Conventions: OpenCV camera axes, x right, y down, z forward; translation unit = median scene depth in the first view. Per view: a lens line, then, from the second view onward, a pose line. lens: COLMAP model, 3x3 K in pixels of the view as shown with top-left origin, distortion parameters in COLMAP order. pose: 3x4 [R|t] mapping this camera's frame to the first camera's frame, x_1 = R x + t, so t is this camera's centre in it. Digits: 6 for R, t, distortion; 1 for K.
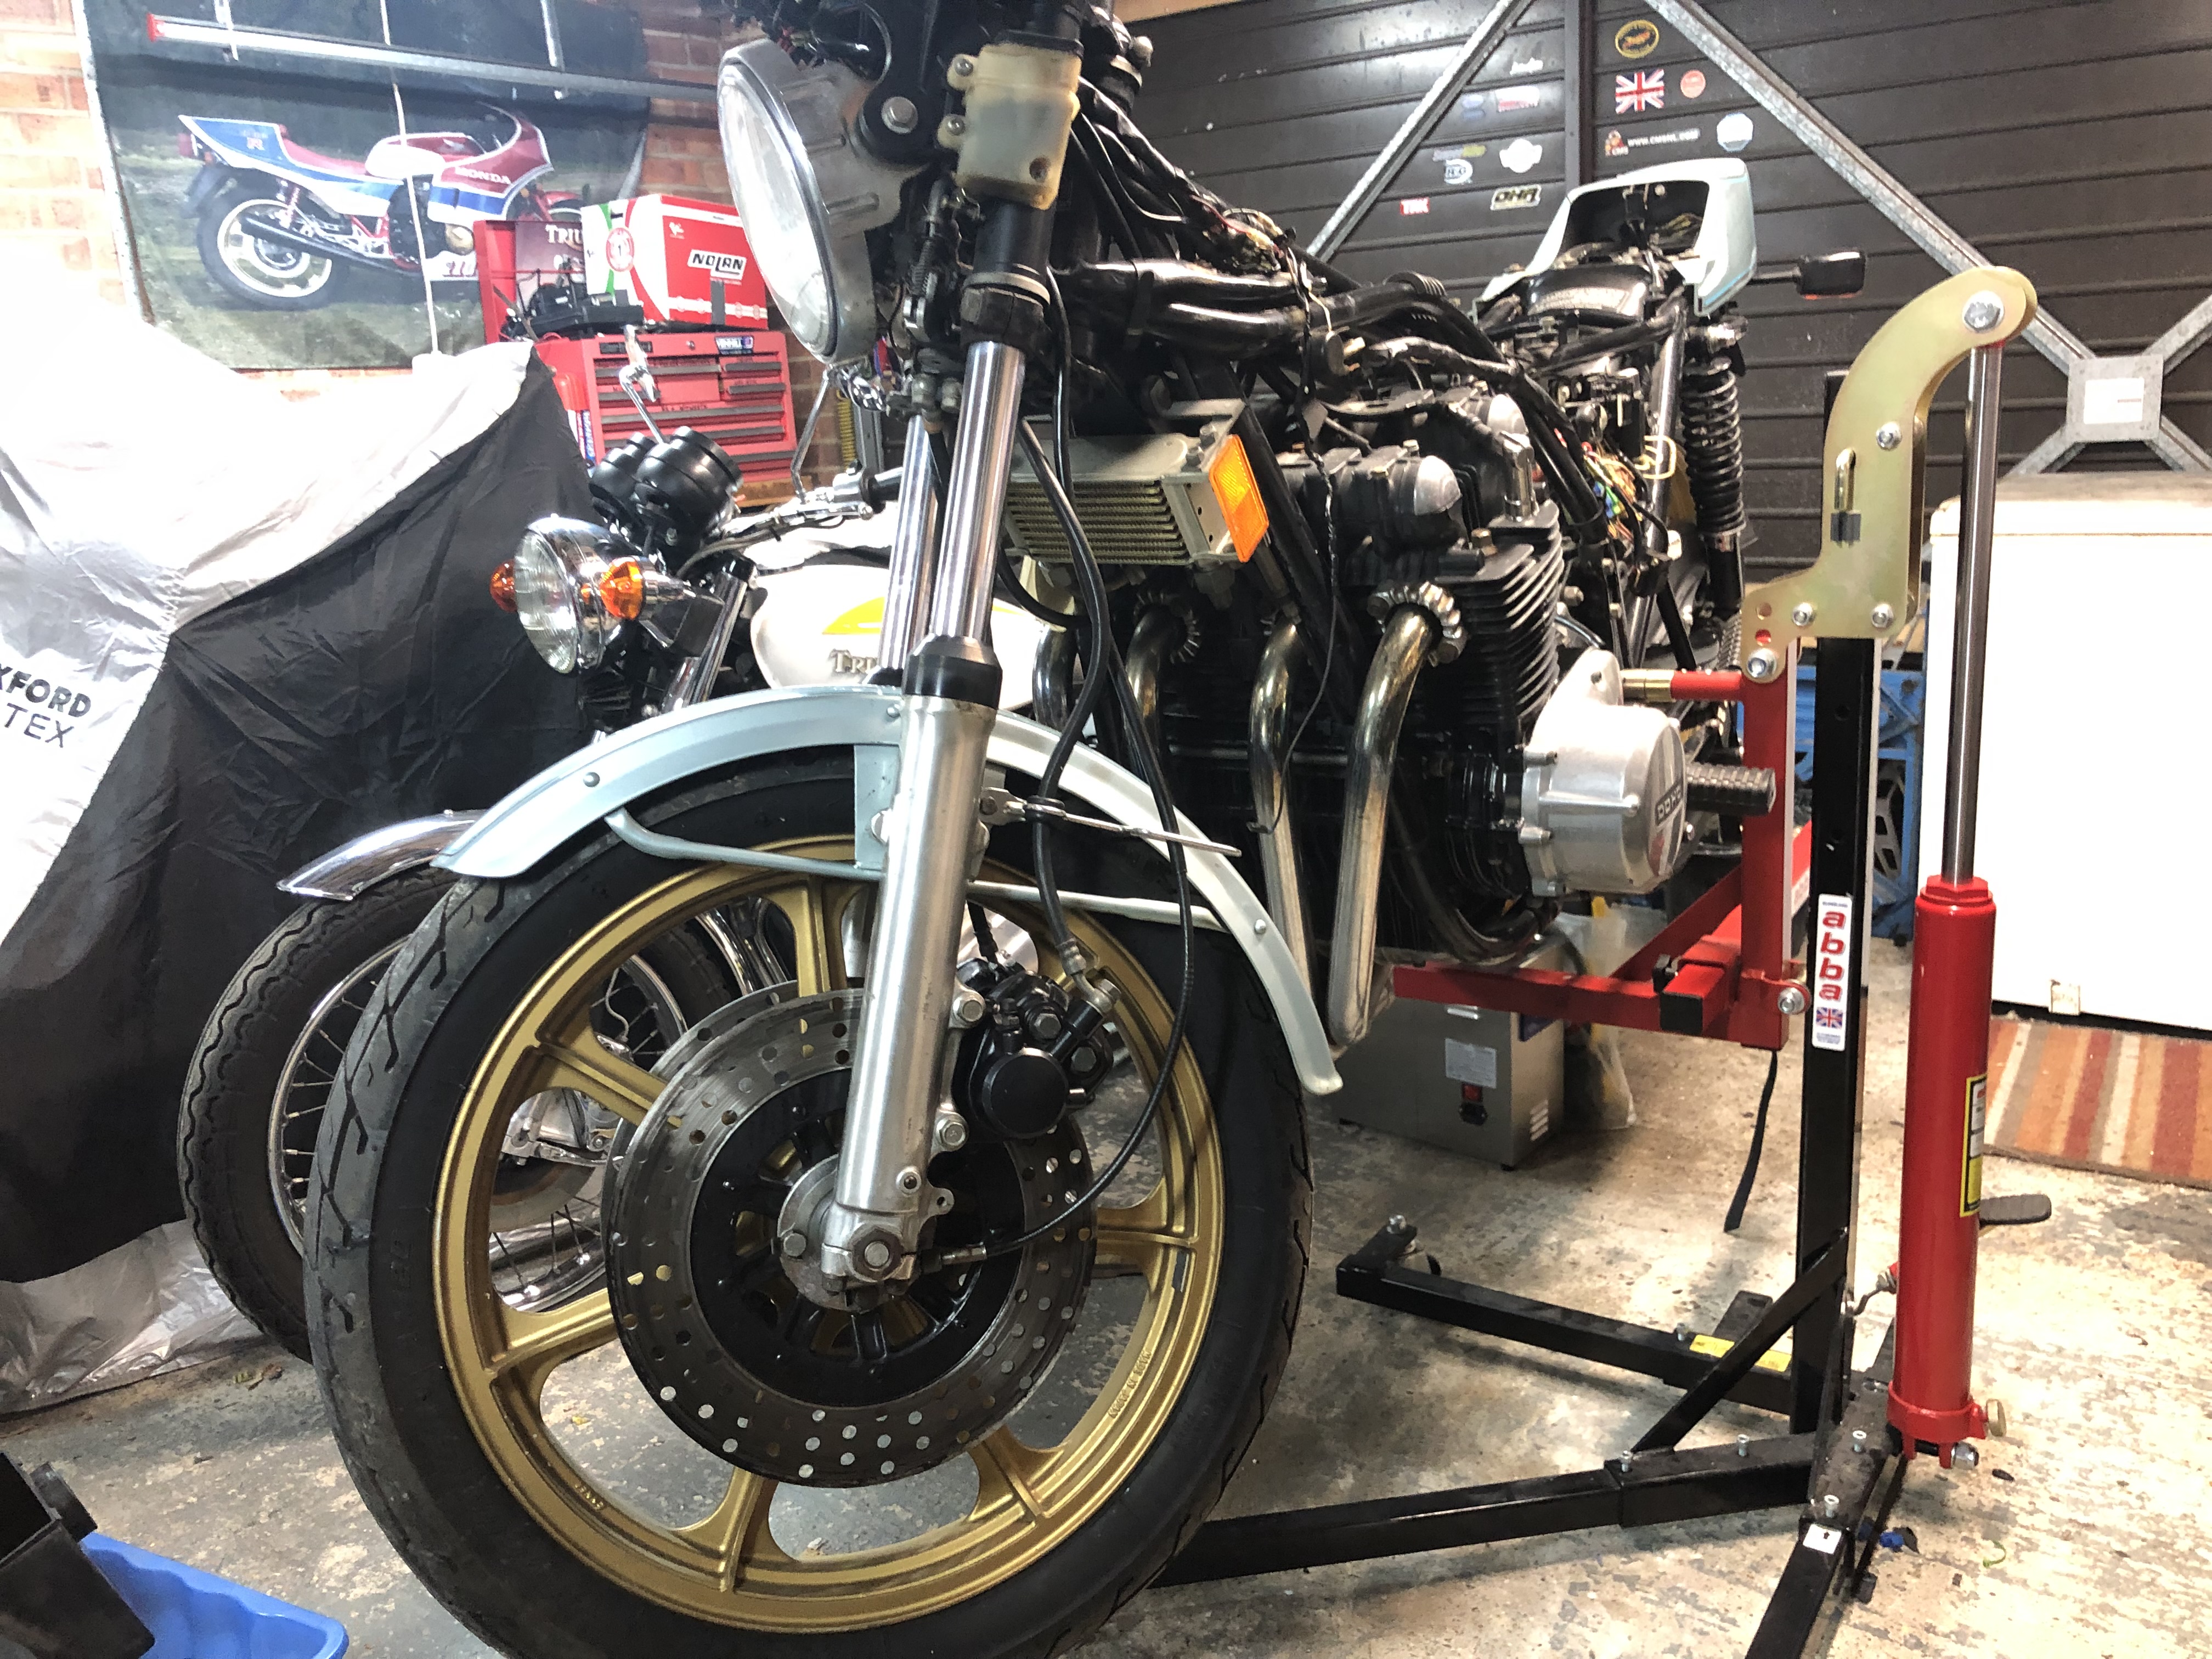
lens RADIAL K [[1818.5, 0, 1101.9], [0, 1818.5, 834.9], [0, 0, 1]] dist [-0.001783, -0.016625]
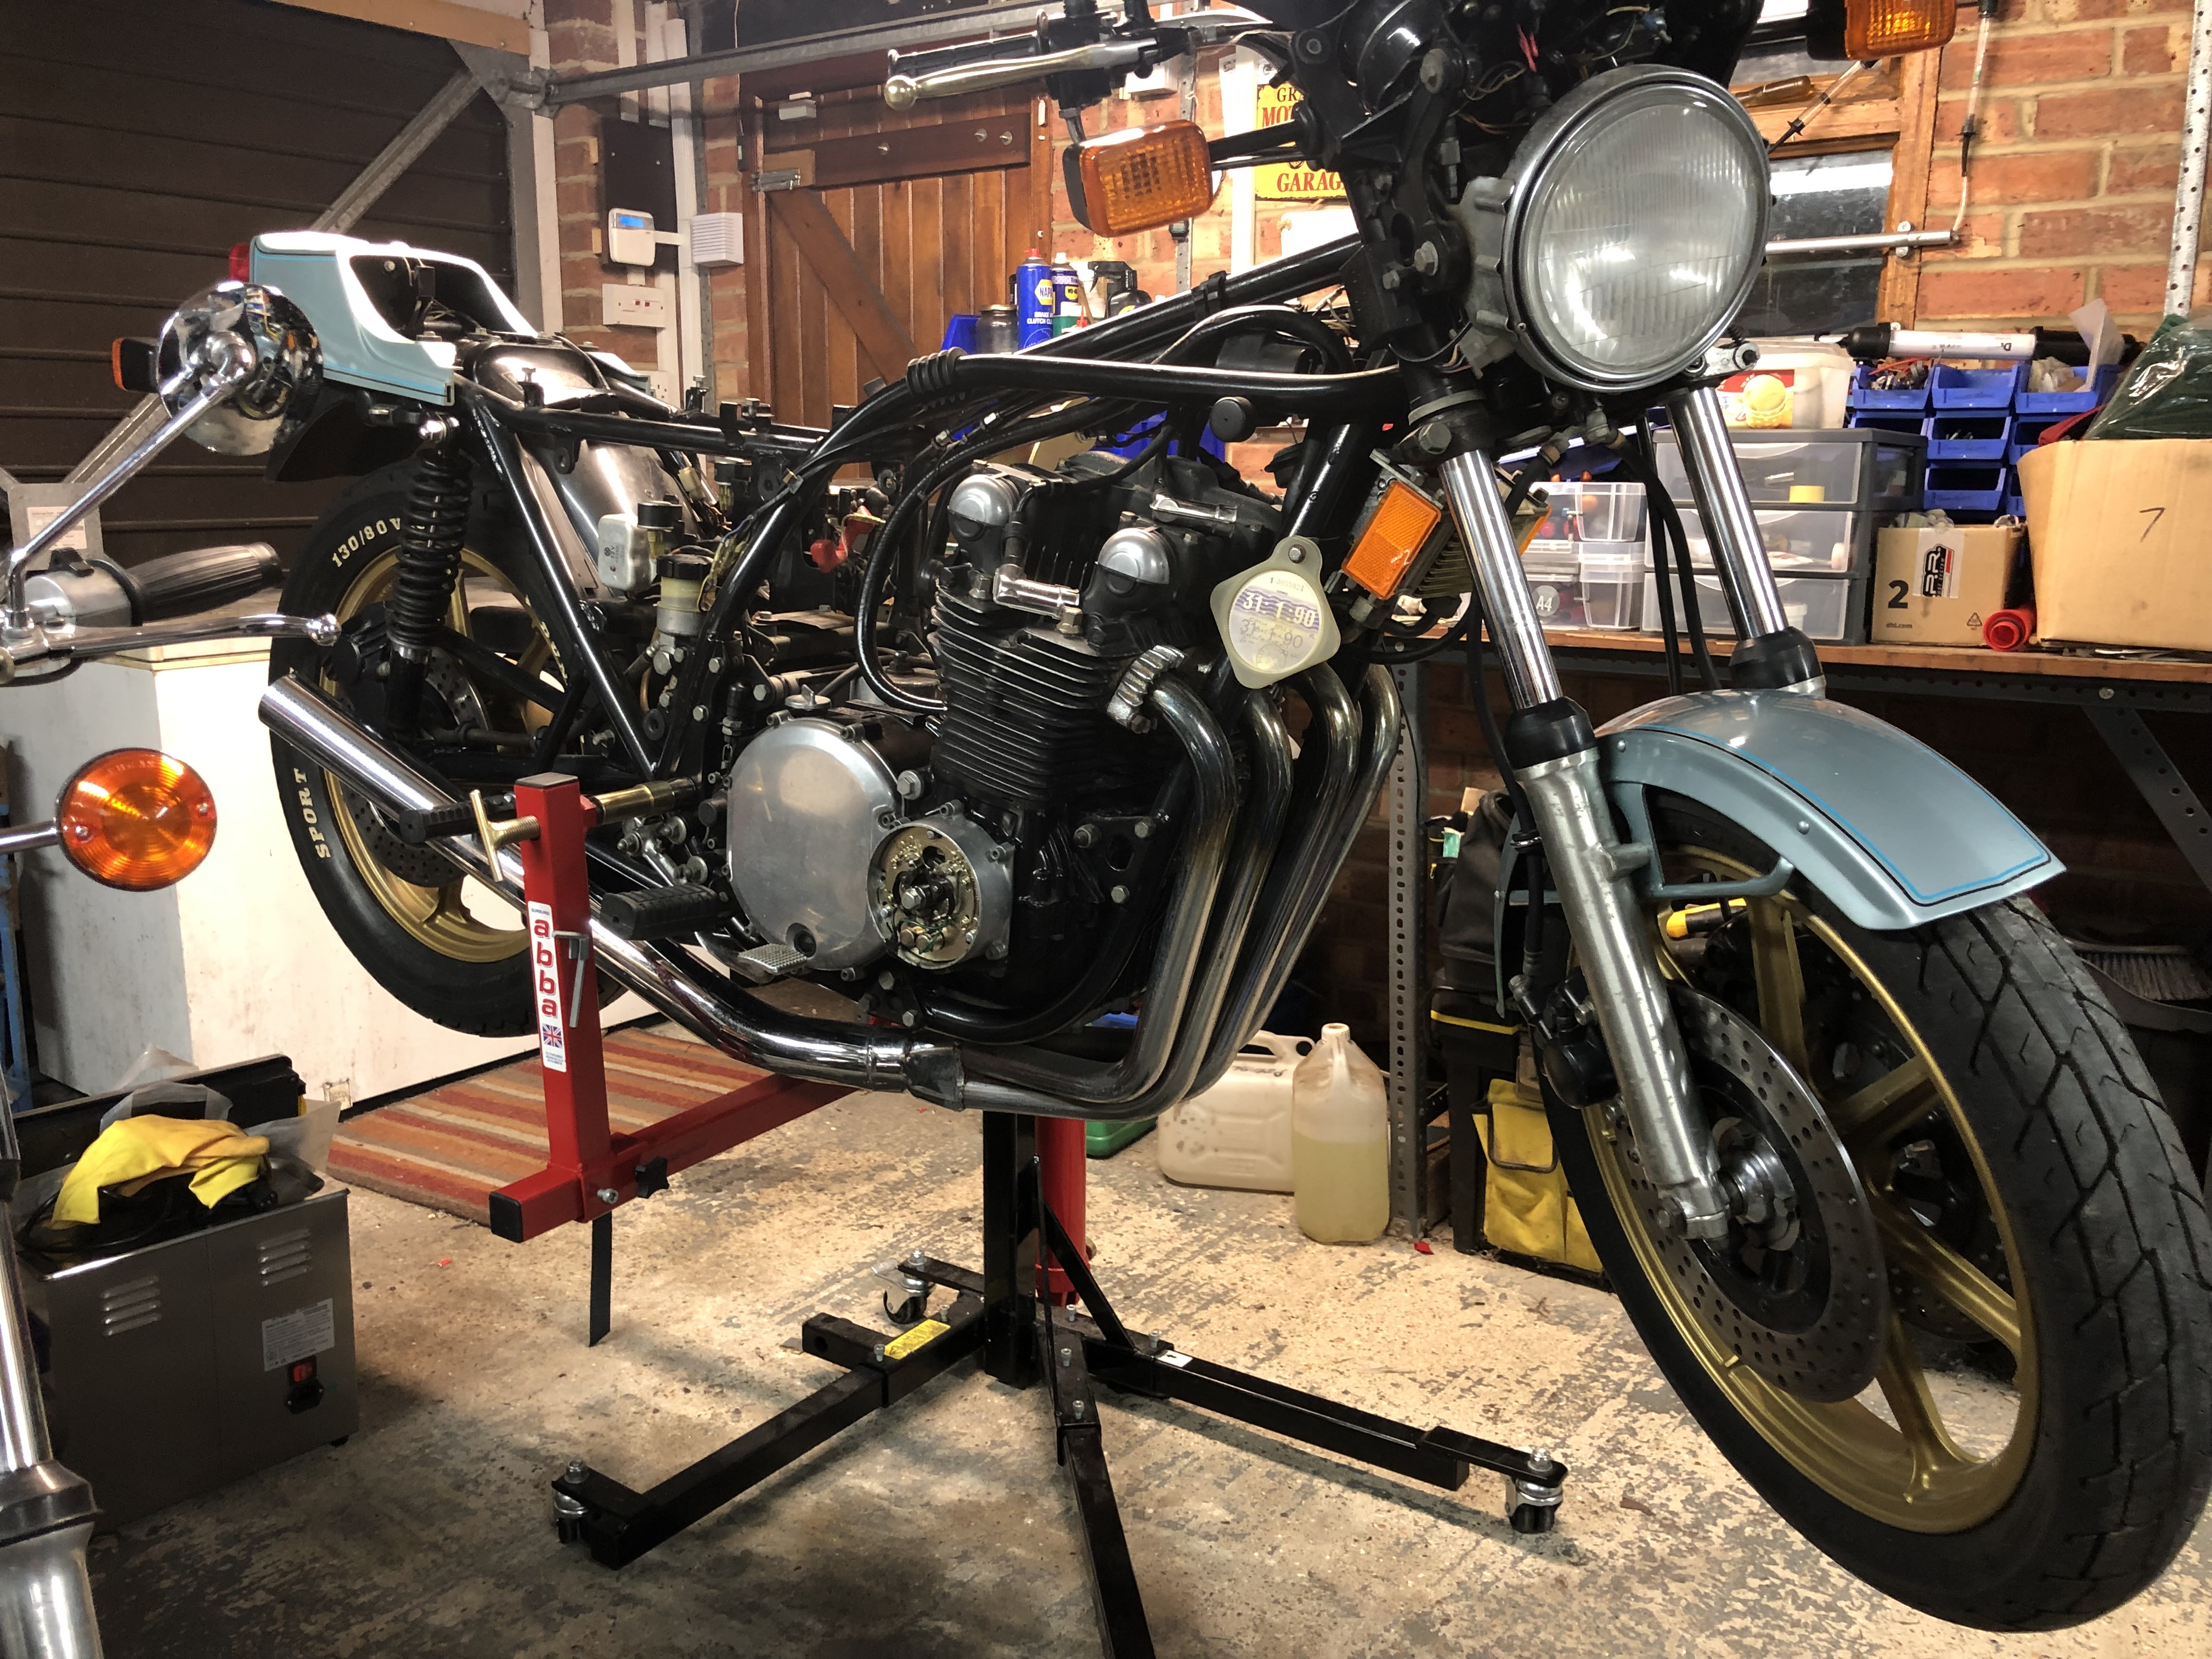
lens RADIAL K [[1818.5, 0, 1102.2], [0, 1818.5, 827.3], [0, 0, 1]] dist [-0.001783, -0.016625]
pose [[0.013085, -0.146899, 0.989065, -0.580449], [0.241022, 0.960447, 0.139460, -0.119750], [-0.970431, 0.236562, 0.047974, 0.622615]]
